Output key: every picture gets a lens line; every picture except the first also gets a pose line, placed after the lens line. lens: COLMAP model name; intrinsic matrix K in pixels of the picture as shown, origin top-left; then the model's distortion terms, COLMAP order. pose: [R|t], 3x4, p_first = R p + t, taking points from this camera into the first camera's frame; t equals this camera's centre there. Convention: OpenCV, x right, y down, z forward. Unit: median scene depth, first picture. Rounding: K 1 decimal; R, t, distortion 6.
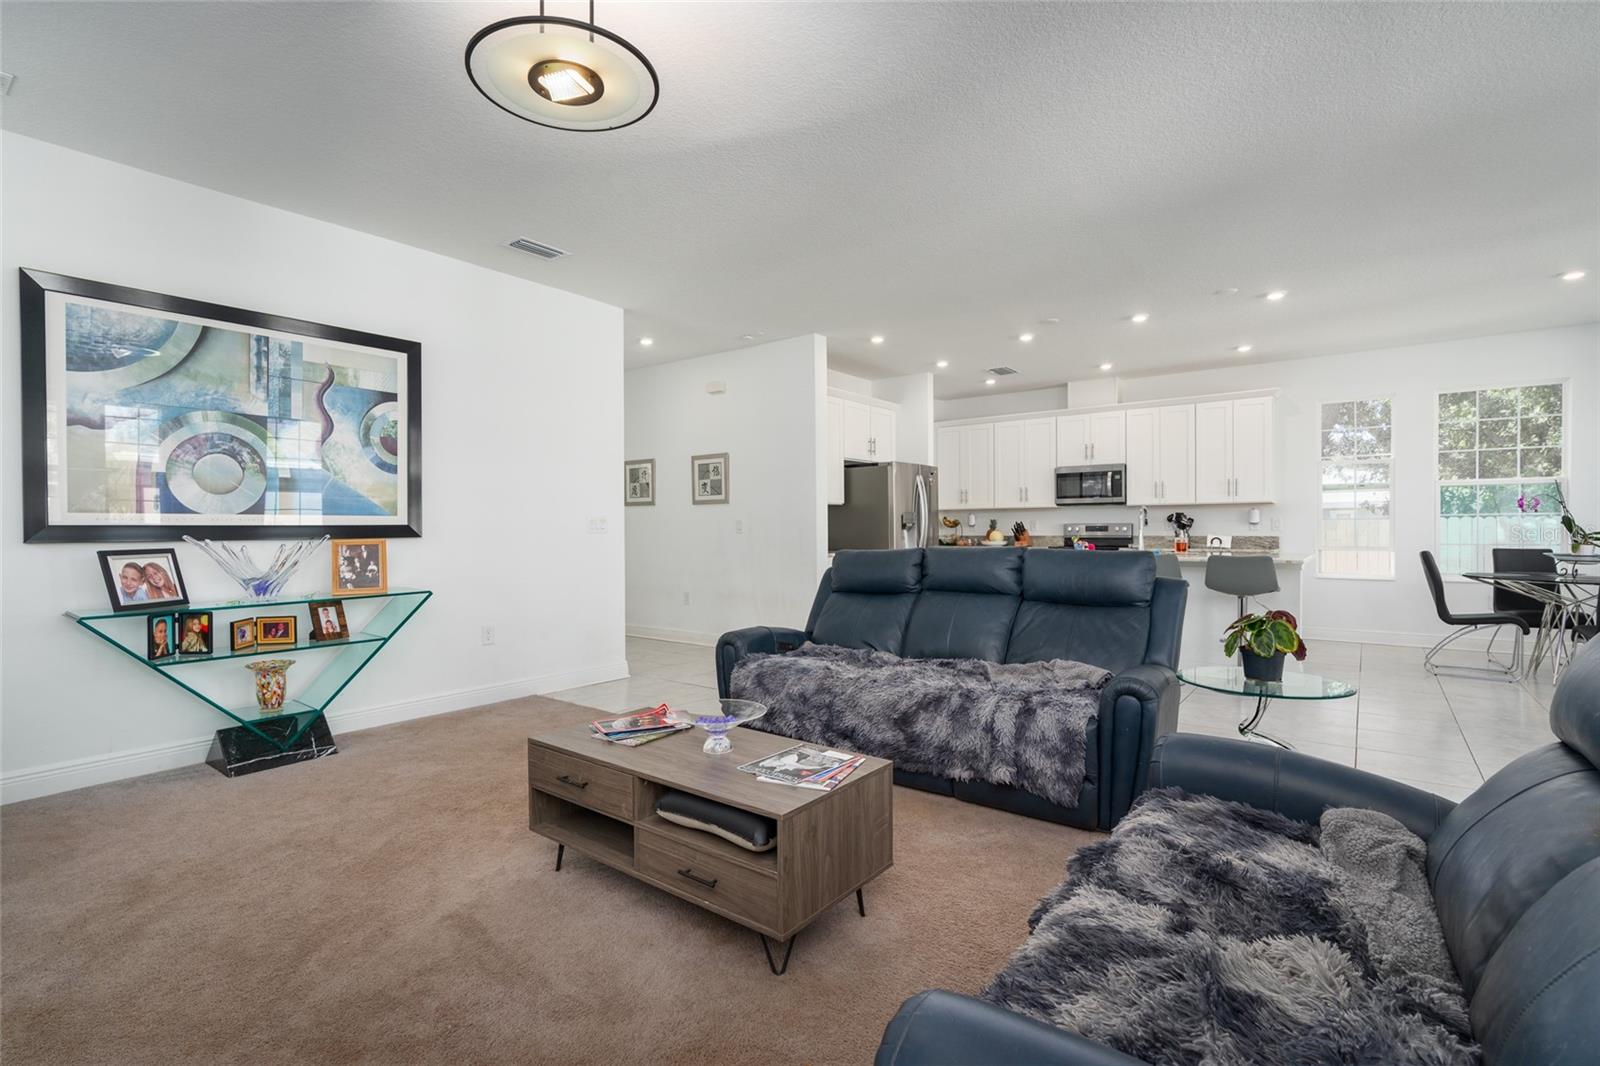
lens RADIAL K [[742.1, 0, 804.4], [0, 742.1, 536.2], [0, 0, 1]] dist [-0.004651, 0.001015]
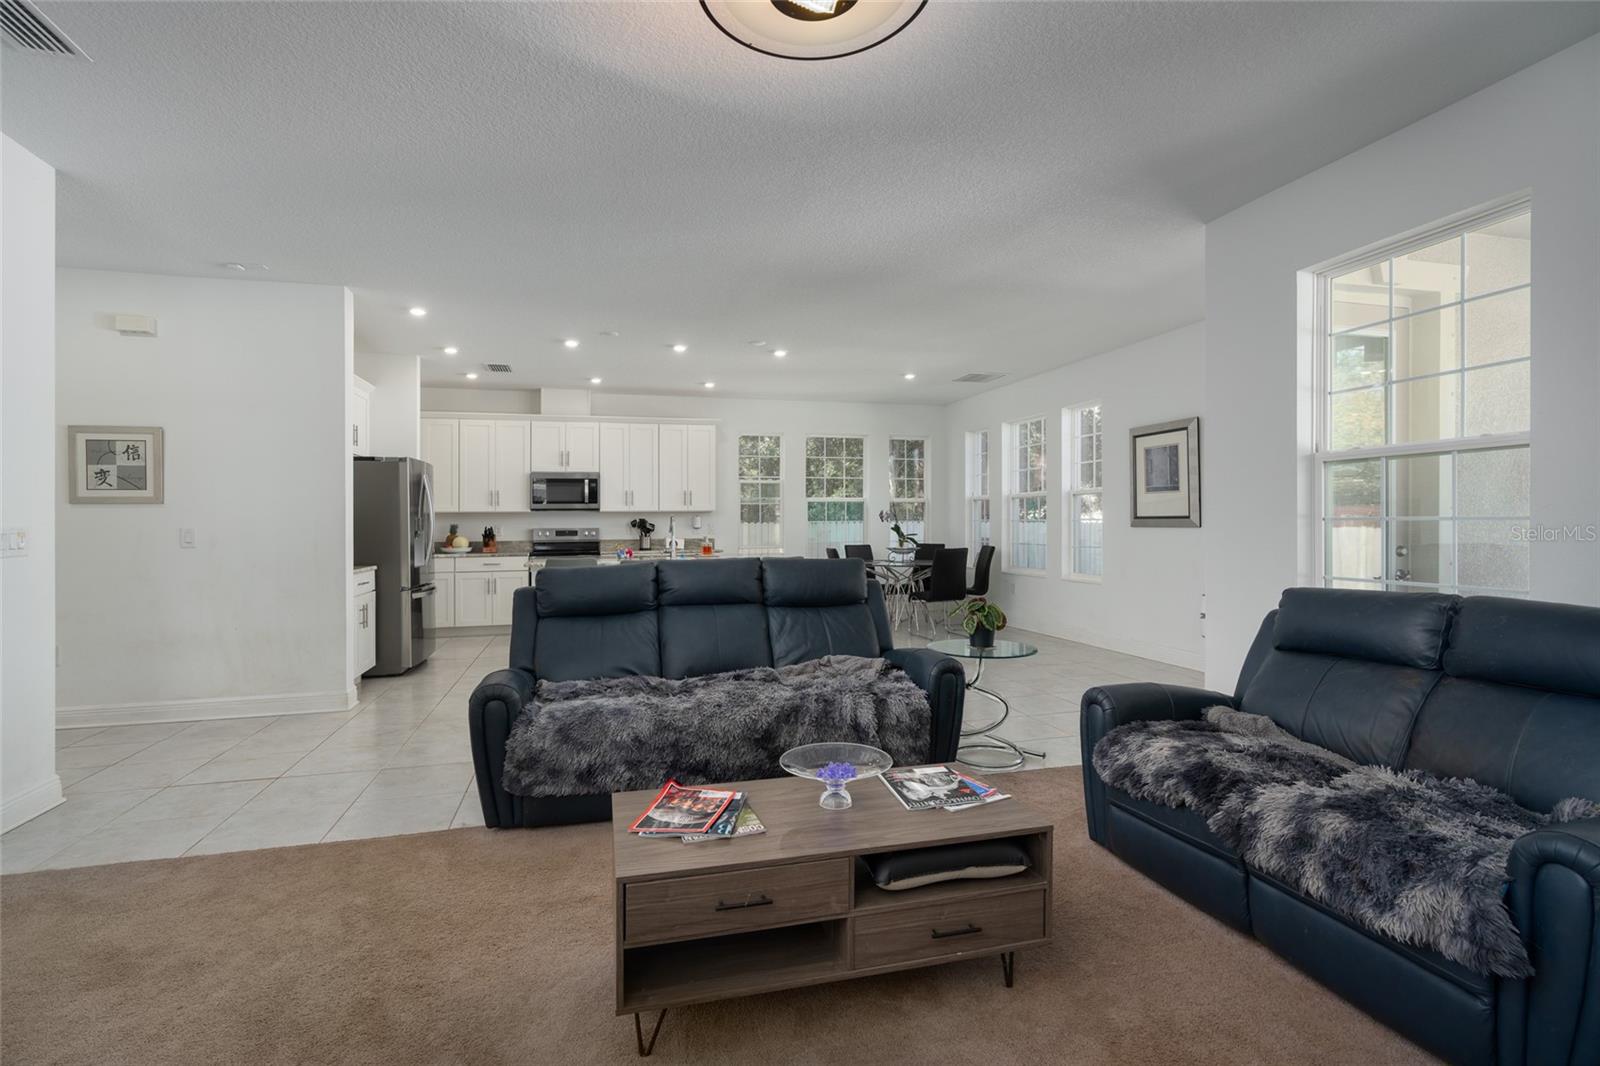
lens RADIAL K [[742.1, 0, 766.4], [0, 742.1, 519.0], [0, 0, 1]] dist [-0.004651, 0.001015]
pose [[0.618241, 0.003853, 0.785979, -0.282655], [0.012834, 0.999805, -0.014996, -0.013142], [-0.785883, 0.019358, 0.618072, 0.166001]]
